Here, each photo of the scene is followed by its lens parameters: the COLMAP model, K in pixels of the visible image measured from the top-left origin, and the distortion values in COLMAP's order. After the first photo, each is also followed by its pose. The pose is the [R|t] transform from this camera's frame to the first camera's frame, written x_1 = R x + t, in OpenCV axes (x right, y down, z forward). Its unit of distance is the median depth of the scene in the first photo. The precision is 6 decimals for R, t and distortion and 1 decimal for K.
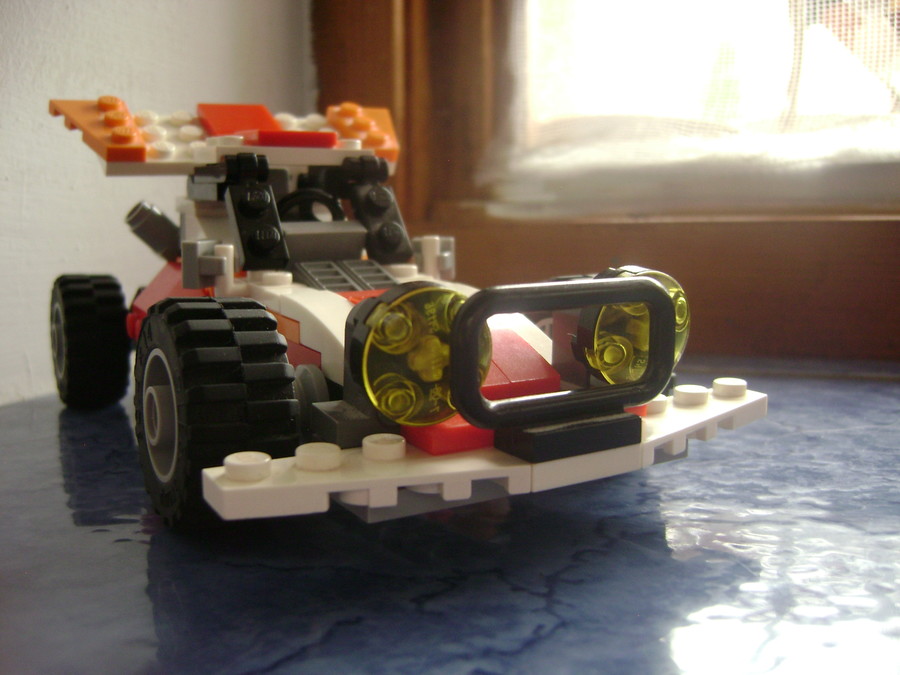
lens RADIAL K [[925.7, 0, 458.1], [0, 925.7, 327.3], [0, 0, 1]] dist [-0.132366, 0.000000]
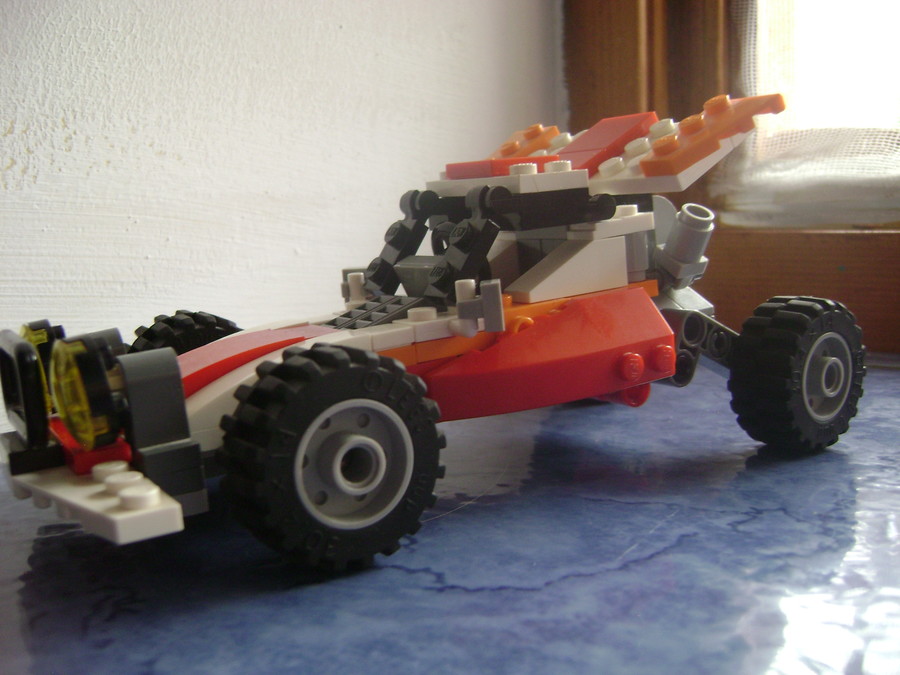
lens RADIAL K [[925.7, 0, 449.9], [0, 925.7, 330.8], [0, 0, 1]] dist [-0.132366, 0.000000]
pose [[0.977129, 0.020949, -0.211613, -0.074389], [-0.017575, 0.999687, 0.017813, -0.009676], [0.211920, -0.013686, 0.977191, -0.199374]]
